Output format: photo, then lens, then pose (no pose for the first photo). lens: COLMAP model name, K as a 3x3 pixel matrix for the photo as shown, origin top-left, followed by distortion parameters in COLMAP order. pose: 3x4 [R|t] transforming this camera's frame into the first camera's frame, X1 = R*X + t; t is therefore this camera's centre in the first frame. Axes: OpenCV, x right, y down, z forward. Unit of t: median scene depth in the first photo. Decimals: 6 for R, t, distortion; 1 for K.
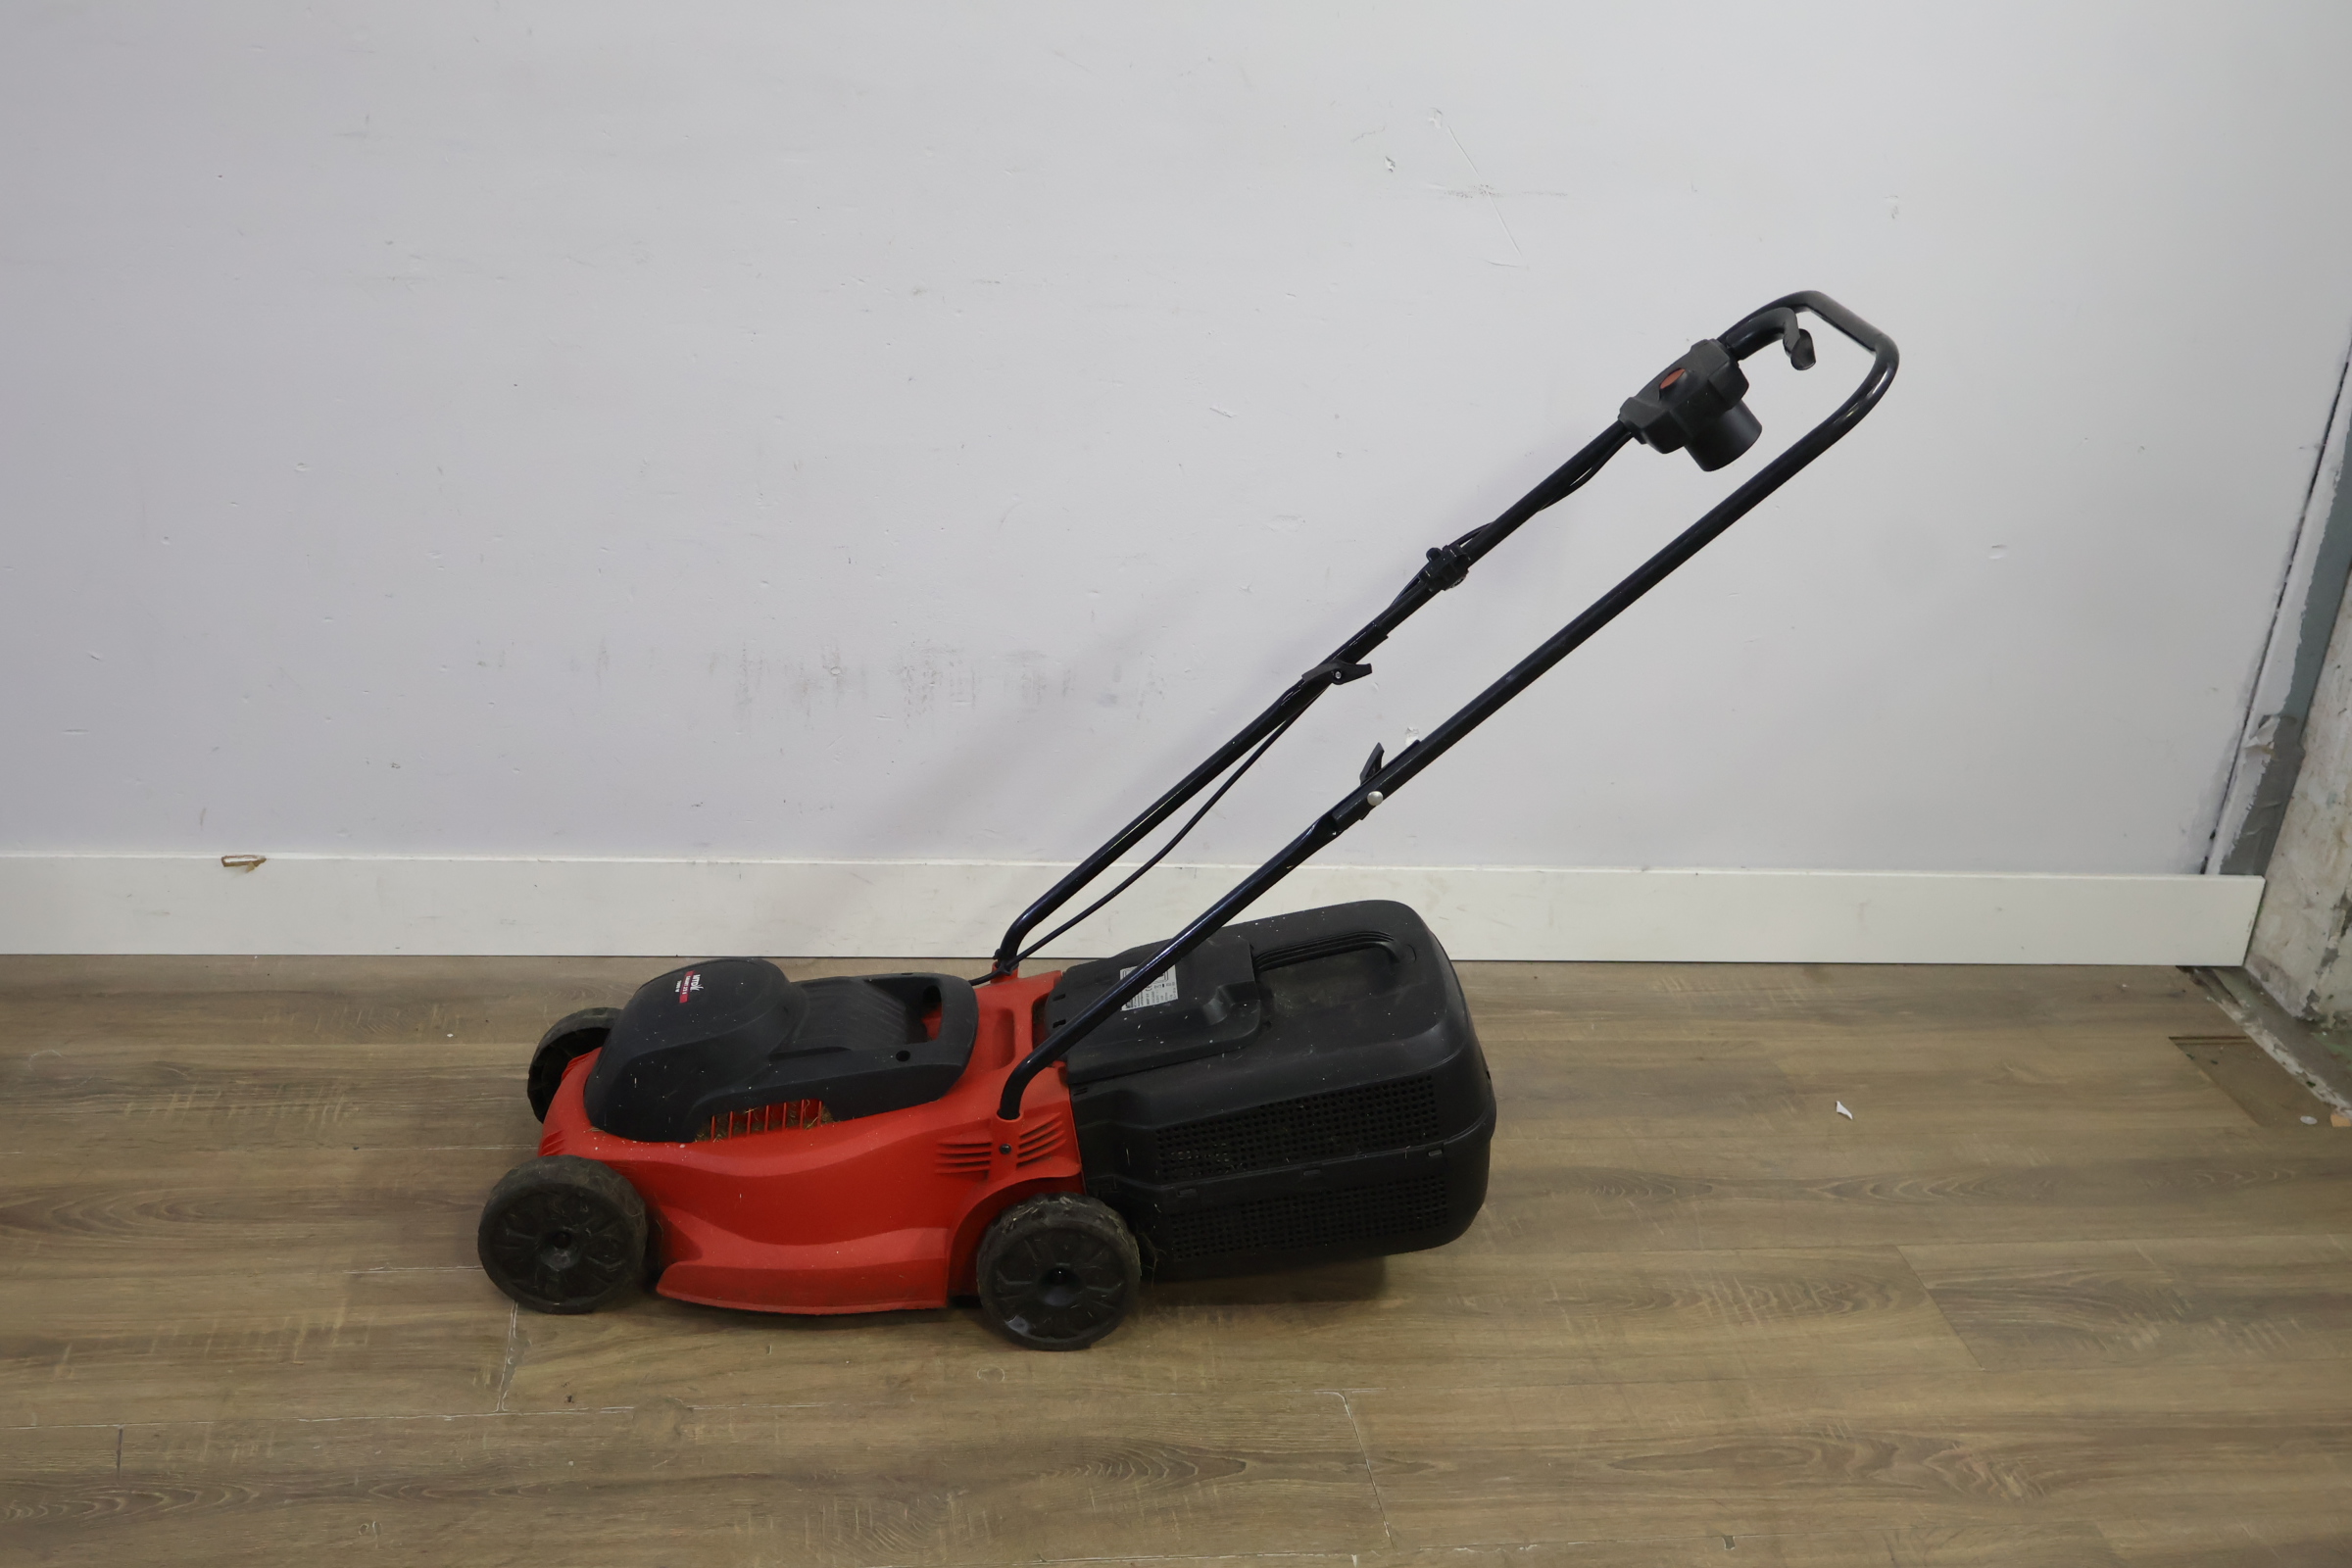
lens RADIAL K [[2427.6, 0, 1167.8], [0, 2427.6, 785.0], [0, 0, 1]] dist [-0.008938, 0.000000]
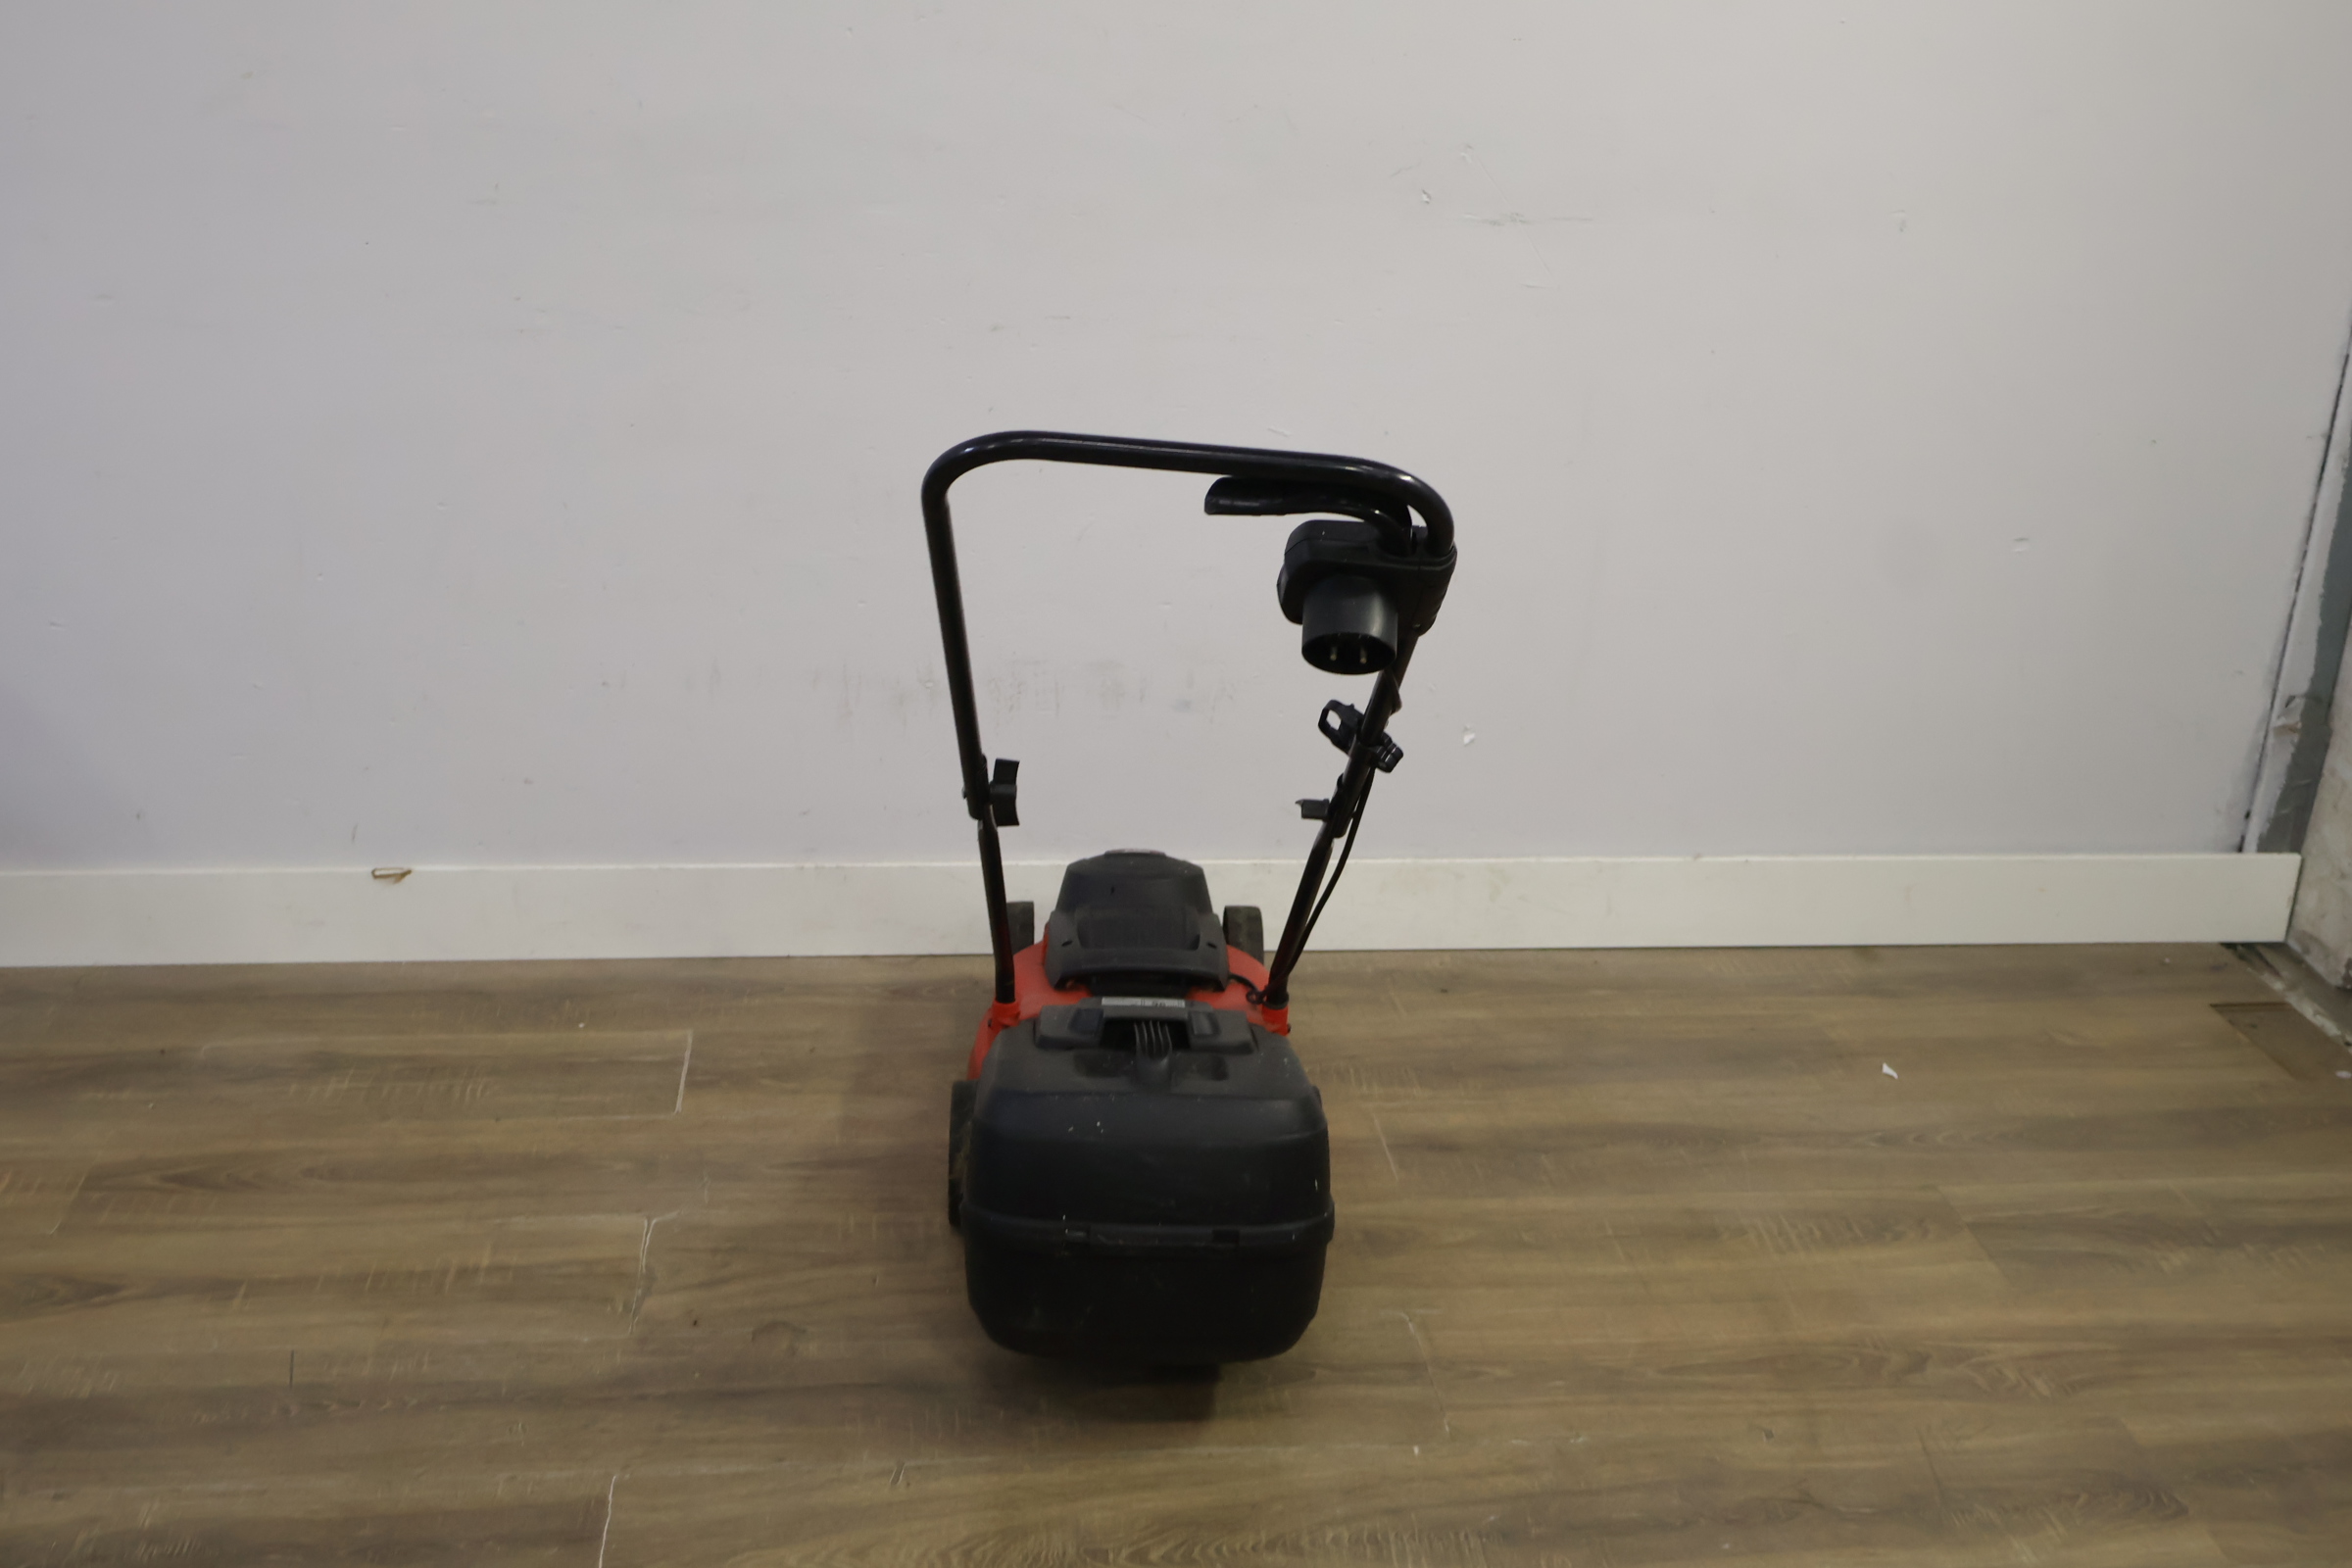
lens RADIAL K [[2427.6, 0, 1163.8], [0, 2427.6, 786.5], [0, 0, 1]] dist [-0.008938, 0.000000]
pose [[0.998475, -0.027377, -0.047939, 0.020991], [0.024992, 0.998453, -0.049670, 0.063695], [0.049225, 0.048396, 0.997615, -0.082211]]
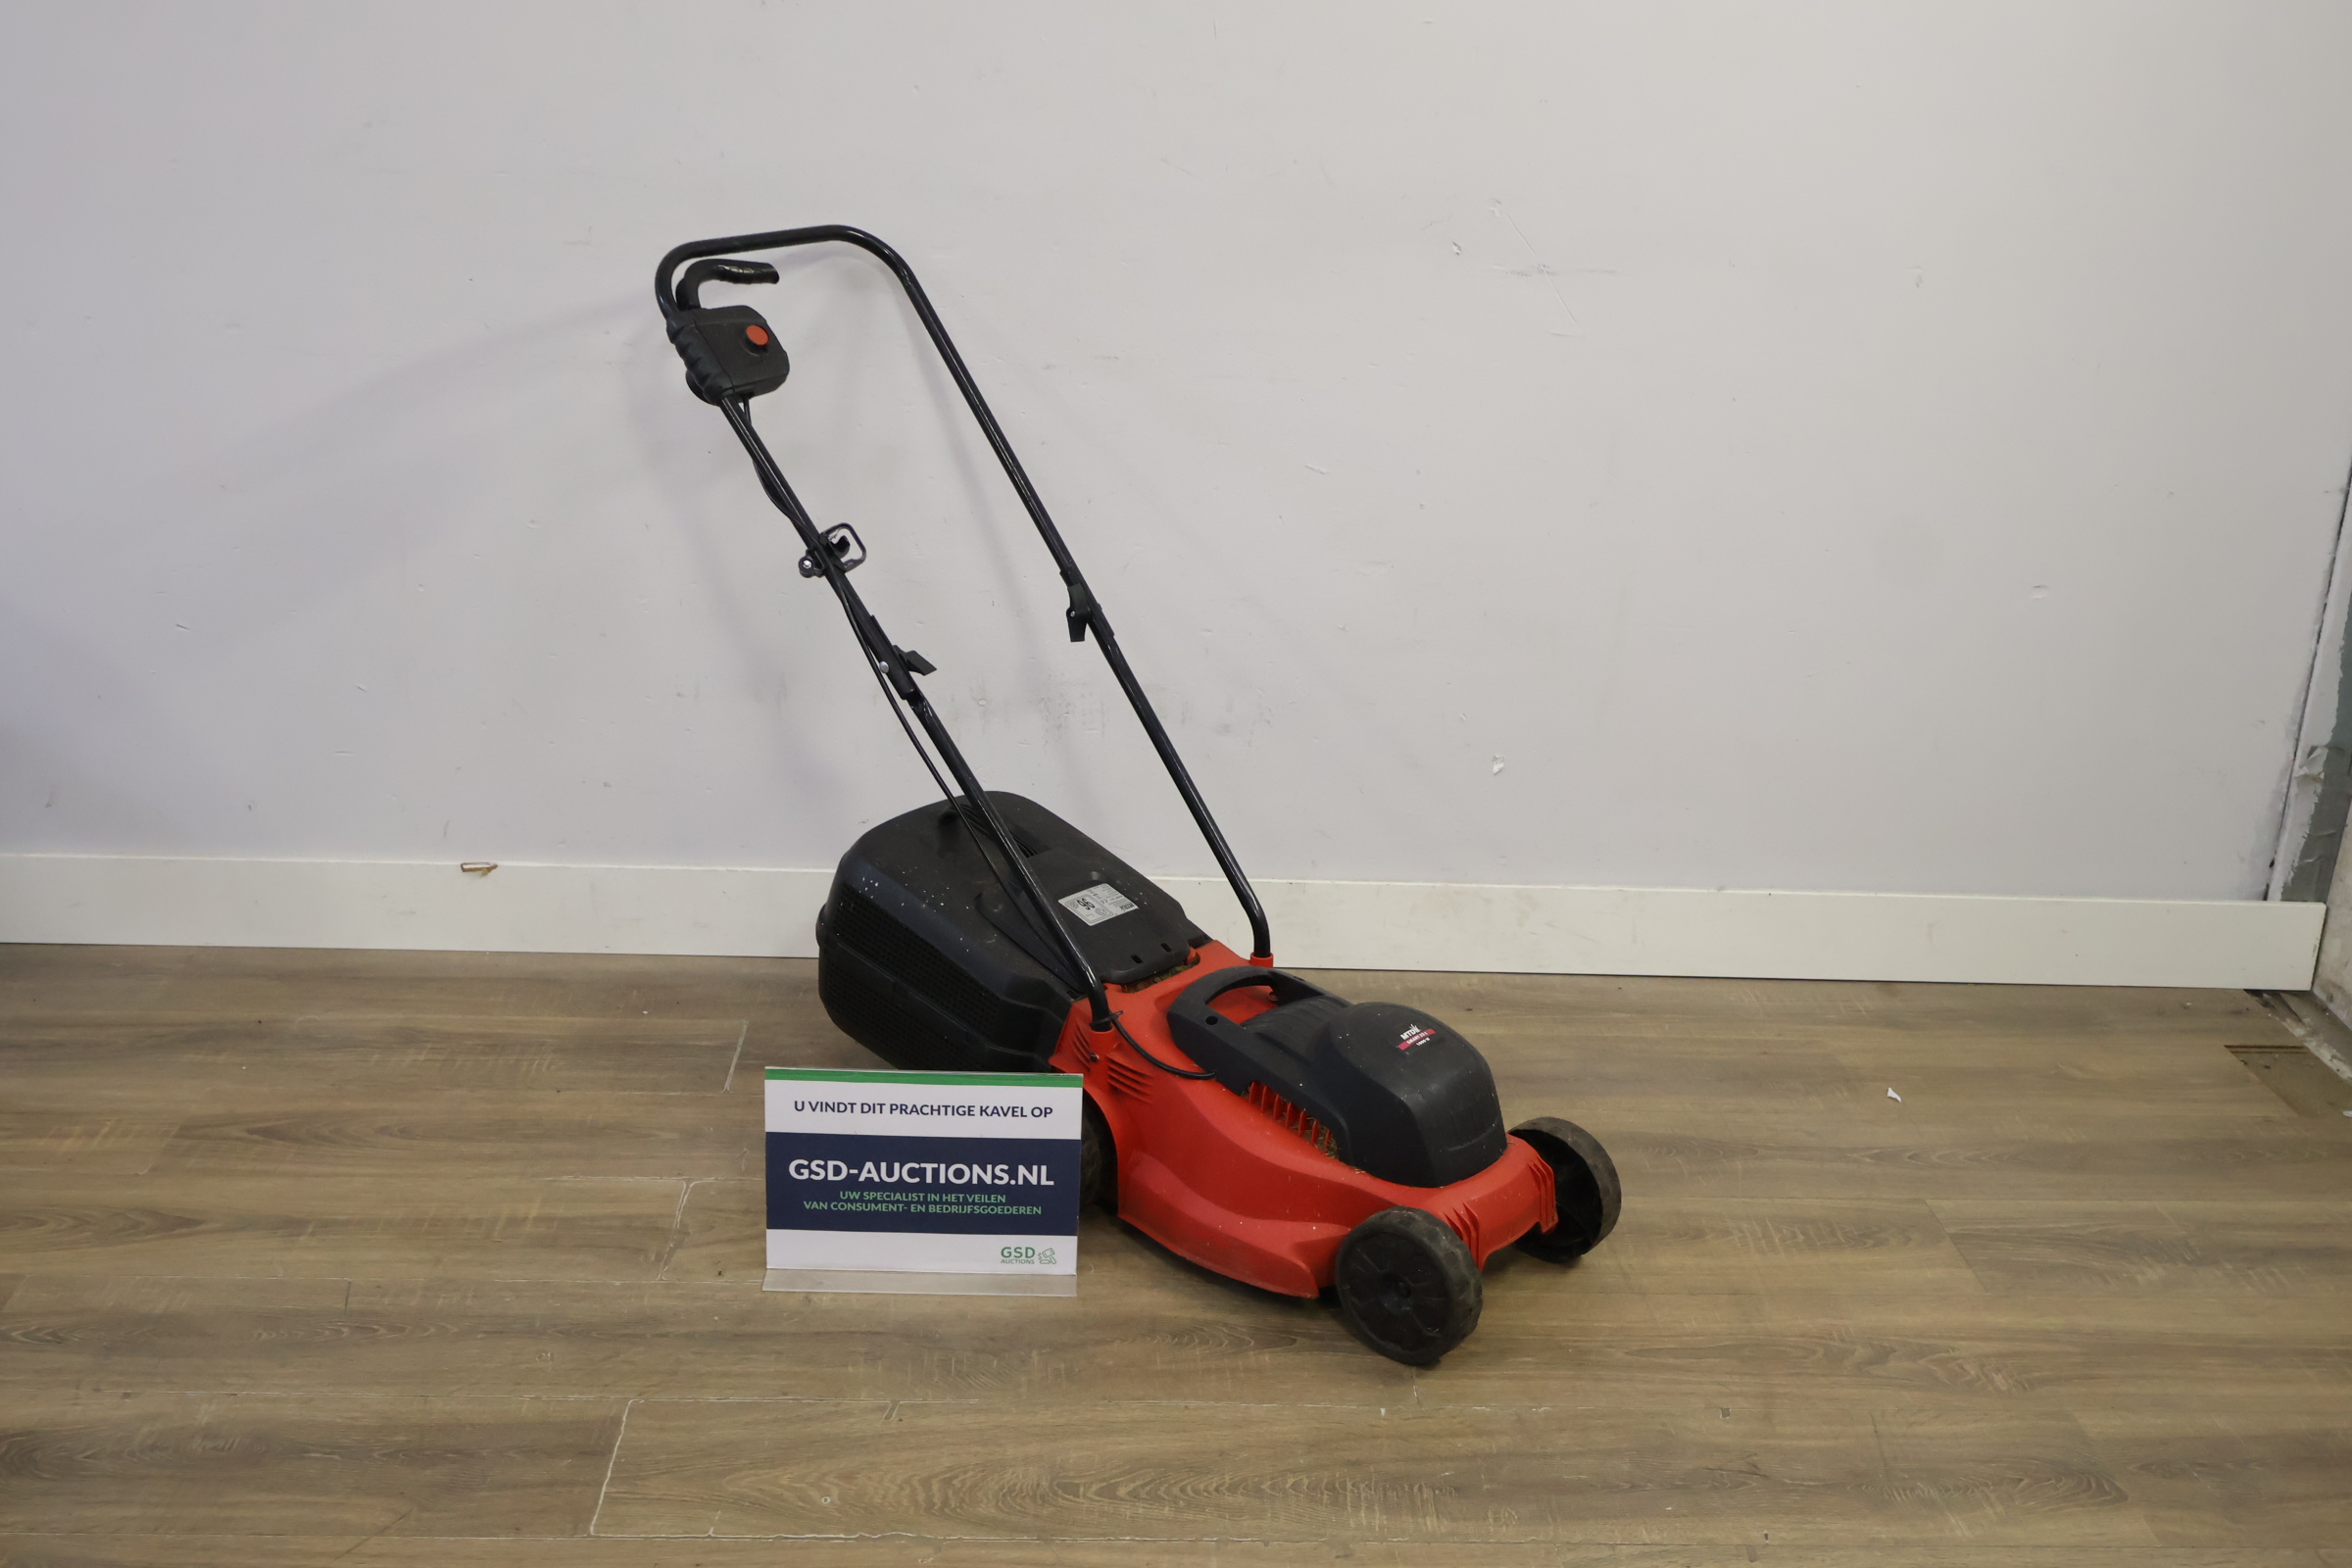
lens RADIAL K [[2427.6, 0, 1161.8], [0, 2427.6, 779.0], [0, 0, 1]] dist [-0.008938, 0.000000]
pose [[0.993728, -0.005724, -0.111676, 0.087114], [-0.004584, 0.995764, -0.091831, 0.109188], [0.111729, 0.091767, 0.989493, -0.140037]]
